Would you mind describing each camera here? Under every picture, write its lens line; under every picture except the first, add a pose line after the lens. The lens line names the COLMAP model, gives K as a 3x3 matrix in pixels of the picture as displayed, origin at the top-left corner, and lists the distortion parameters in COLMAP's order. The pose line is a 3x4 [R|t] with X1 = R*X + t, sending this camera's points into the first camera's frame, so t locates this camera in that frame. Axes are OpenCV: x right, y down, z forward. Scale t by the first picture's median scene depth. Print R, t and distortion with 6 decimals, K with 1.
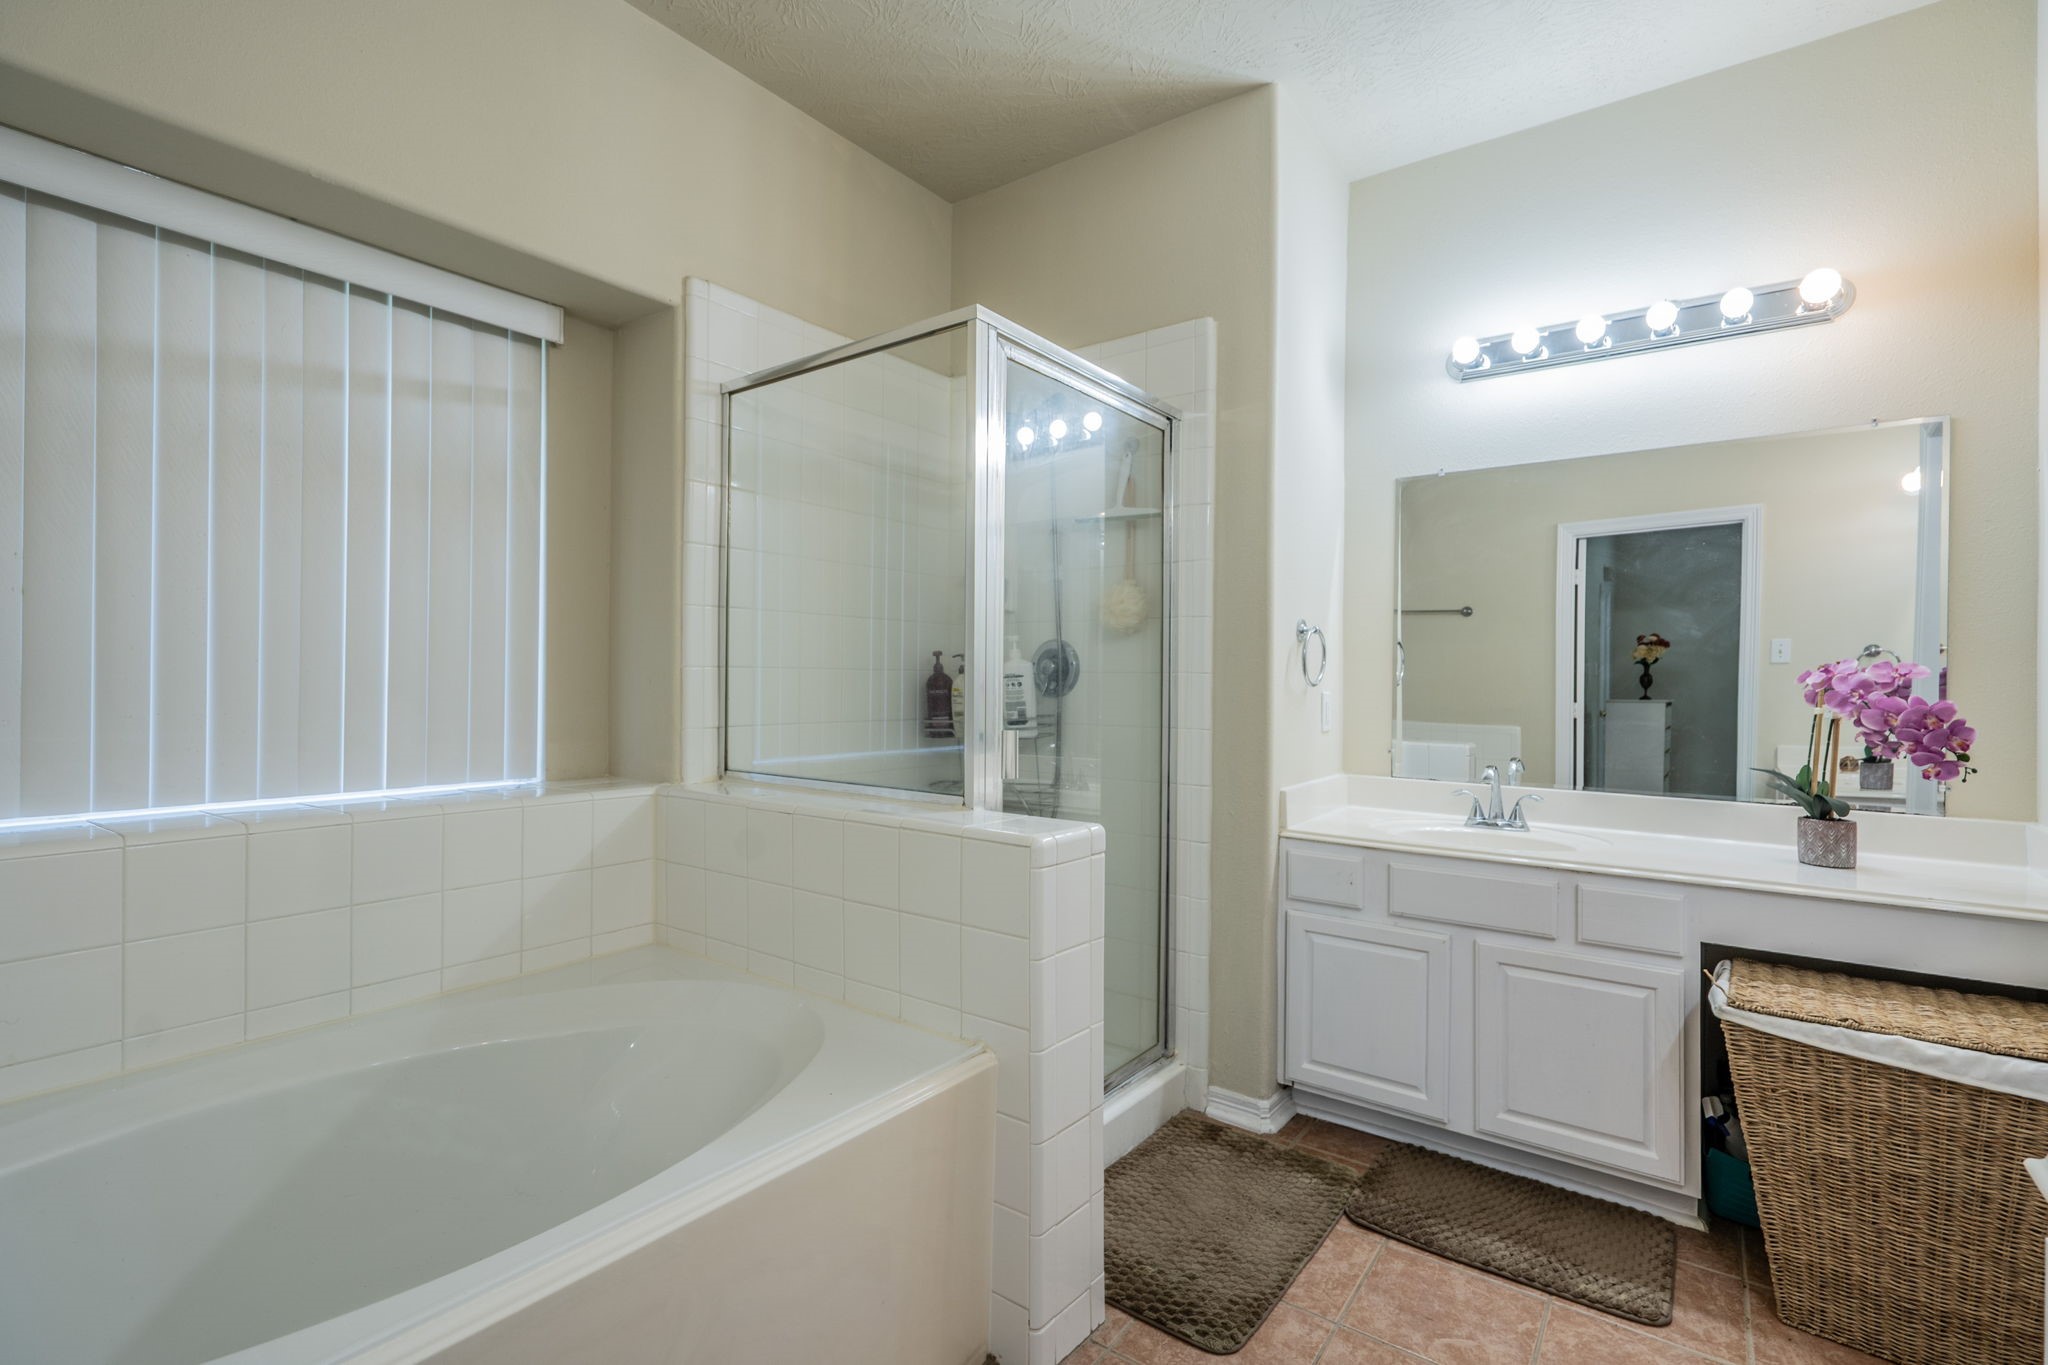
lens RADIAL K [[933.5, 0, 1072.2], [0, 933.5, 678.6], [0, 0, 1]] dist [-0.000675, 0.000242]
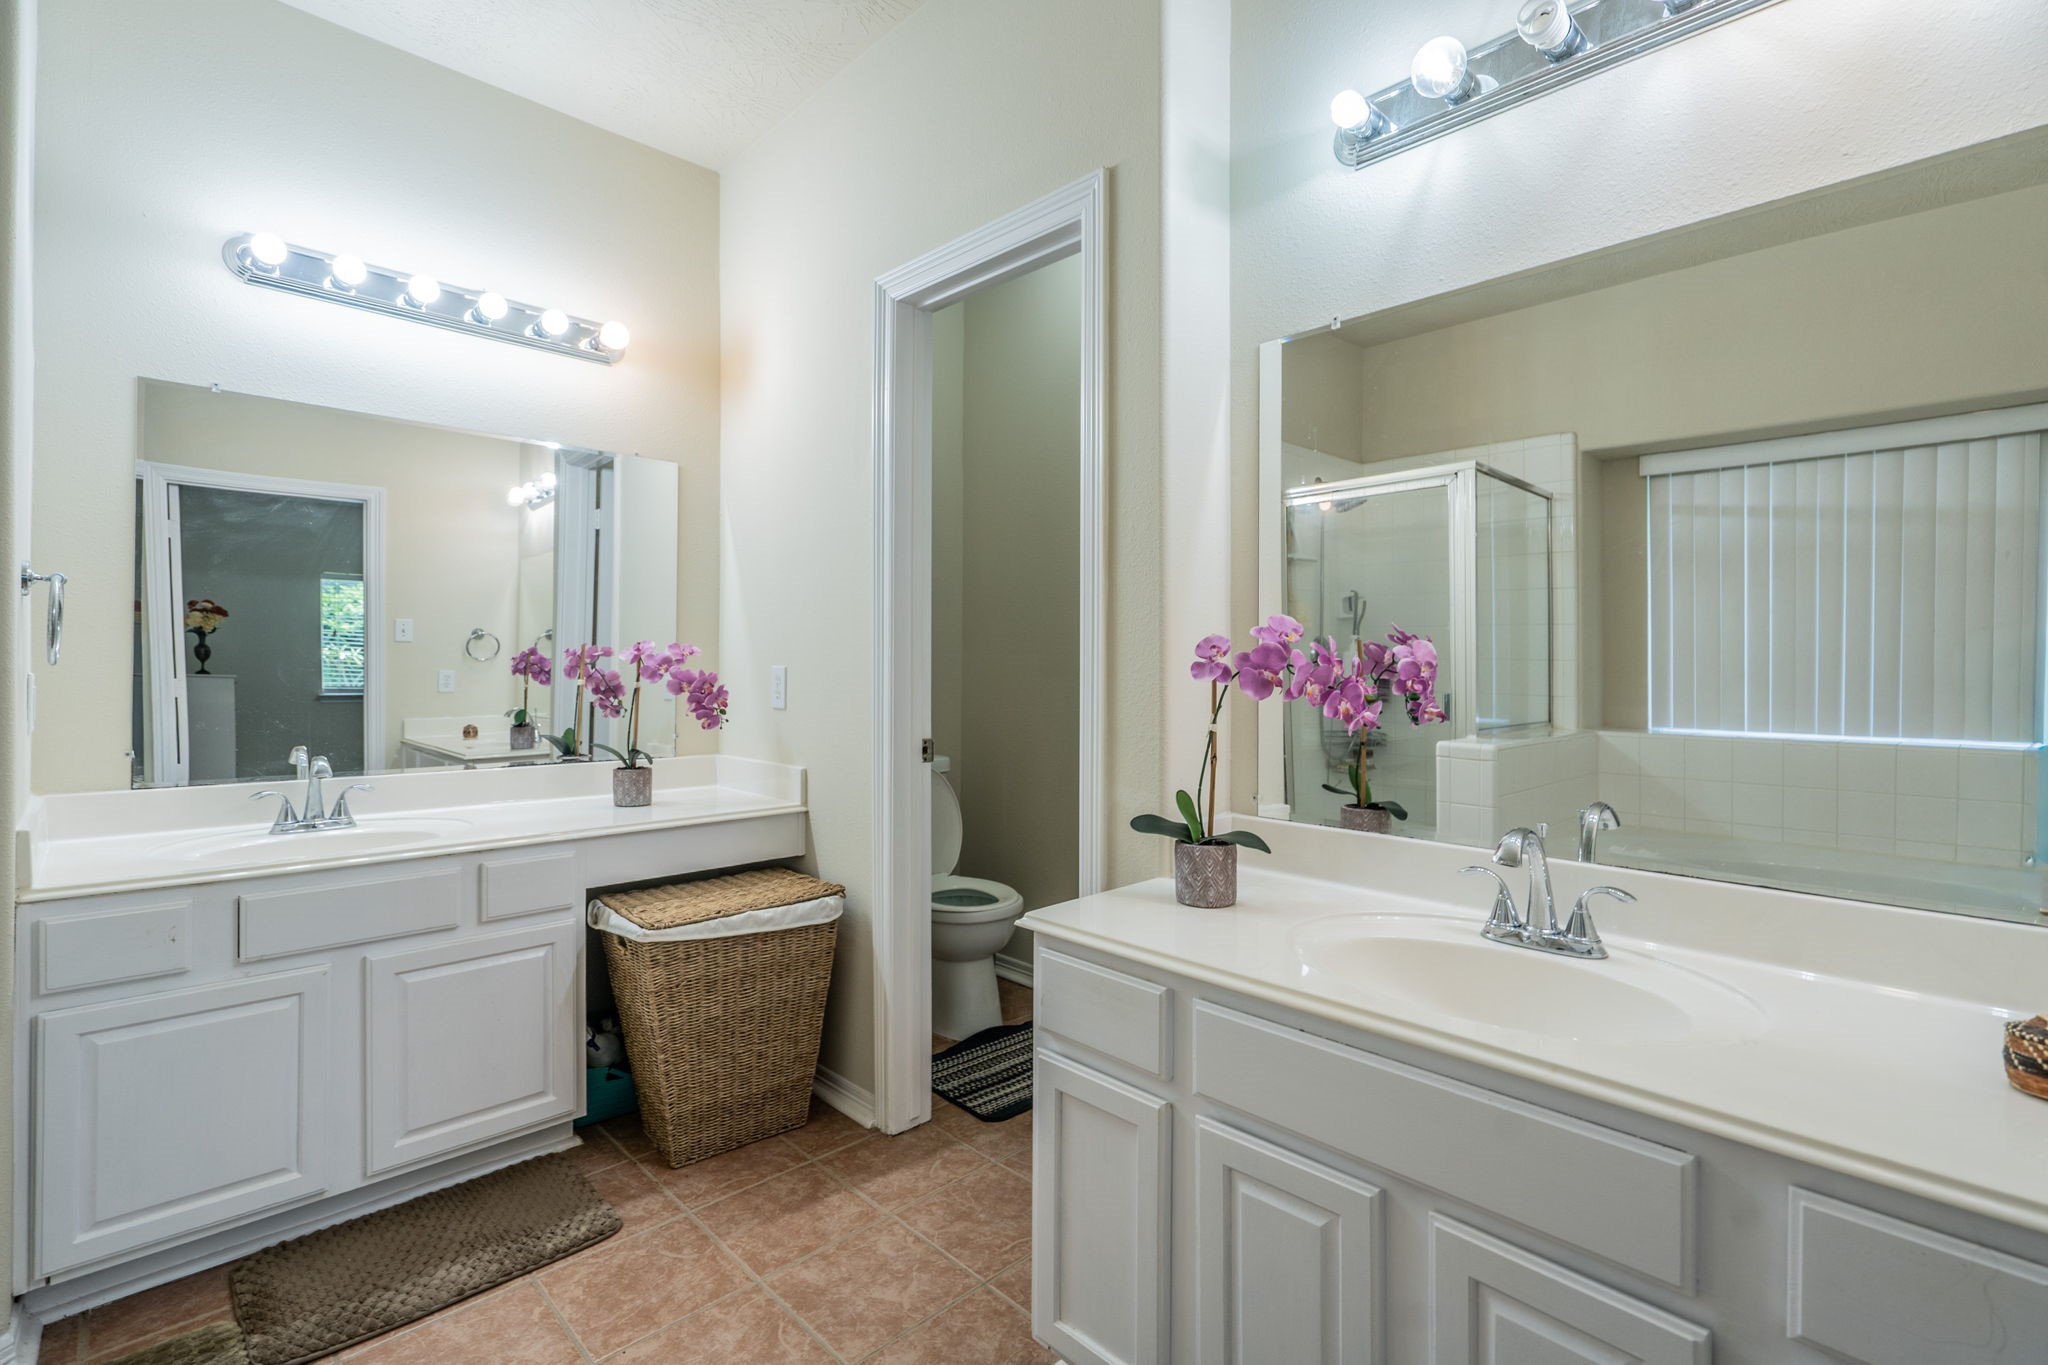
lens RADIAL K [[911.4, 0, 1028.7], [0, 911.4, 656.6], [0, 0, 1]] dist [0.000288, 0.000270]
pose [[0.187484, 0.001378, 0.982267, -0.305777], [-0.008738, 0.999962, 0.000265, -0.004088], [-0.982229, -0.008633, 0.187489, 0.263270]]
